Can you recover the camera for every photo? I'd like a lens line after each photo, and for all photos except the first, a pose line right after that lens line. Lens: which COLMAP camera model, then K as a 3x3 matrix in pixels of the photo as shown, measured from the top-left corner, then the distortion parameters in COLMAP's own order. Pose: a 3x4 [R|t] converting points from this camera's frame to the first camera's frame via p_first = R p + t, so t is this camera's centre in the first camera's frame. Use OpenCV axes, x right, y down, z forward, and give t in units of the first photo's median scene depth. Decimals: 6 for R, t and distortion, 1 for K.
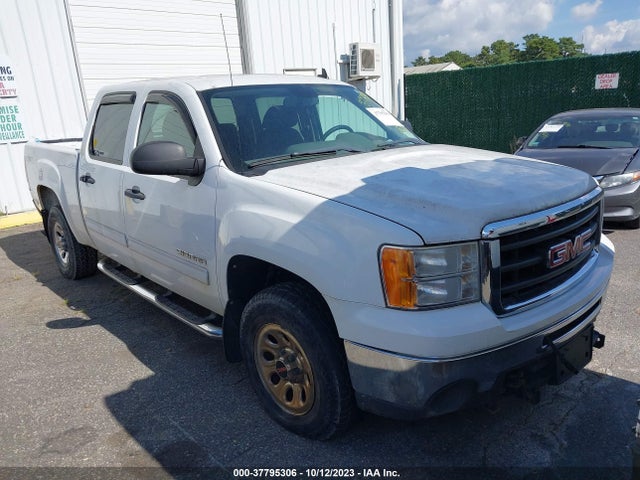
lens RADIAL K [[506.1, 0, 316.6], [0, 506.1, 239.2], [0, 0, 1]] dist [0.020786, -0.038926]
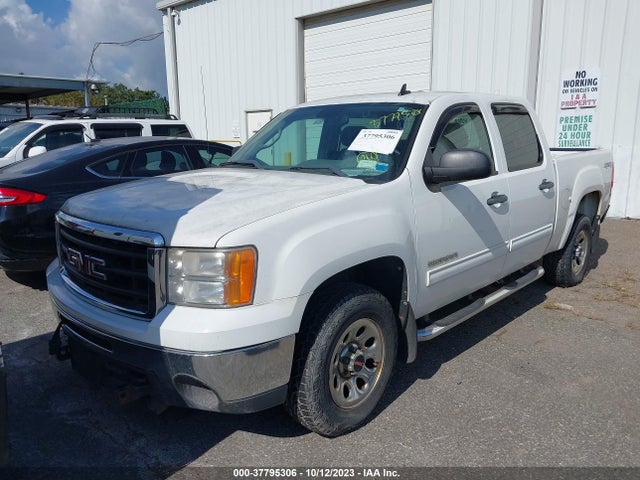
lens RADIAL K [[506.1, 0, 315.9], [0, 506.1, 245.7], [0, 0, 1]] dist [0.020786, -0.038926]
pose [[0.074913, 0.247315, -0.966035, 1.327716], [-0.240368, 0.944671, 0.223205, -0.319672], [0.967787, 0.215483, 0.130215, 1.117733]]
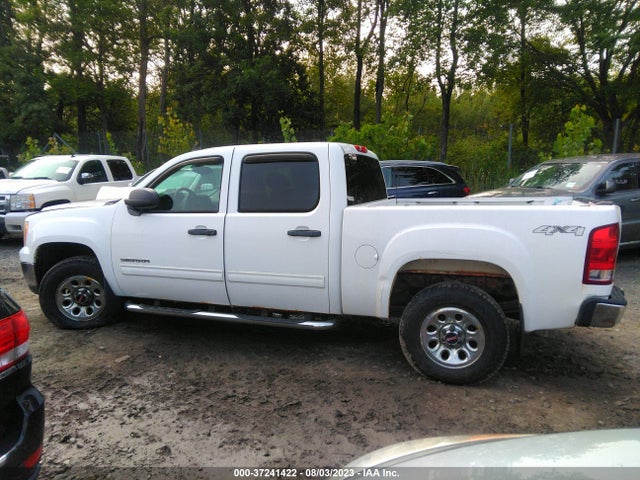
lens RADIAL K [[467.6, 0, 321.7], [0, 467.6, 242.1], [0, 0, 1]] dist [0.029060, -0.050156]
pose [[-0.876691, 0.105112, -0.469430, 0.452034], [-0.084262, 0.927196, 0.364976, -0.794457], [0.473617, 0.359526, -0.804007, 3.086745]]
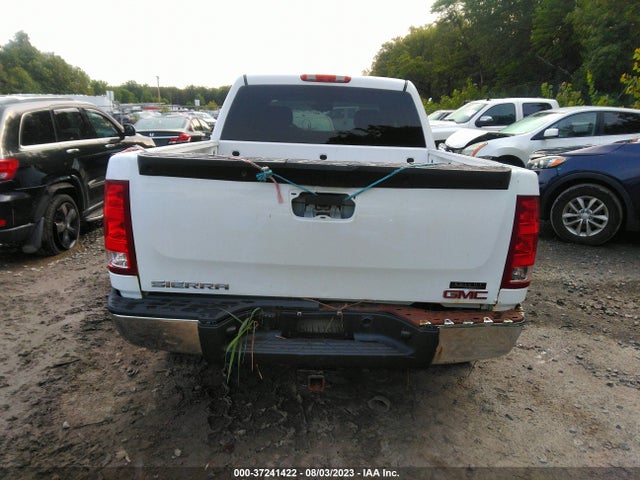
lens RADIAL K [[467.6, 0, 320.5], [0, 467.6, 240.0], [0, 0, 1]] dist [0.029060, -0.050156]
pose [[-0.744927, -0.156550, 0.648518, -1.410932], [0.162527, 0.900207, 0.403995, -0.640645], [-0.647046, 0.406349, -0.645145, 2.788257]]
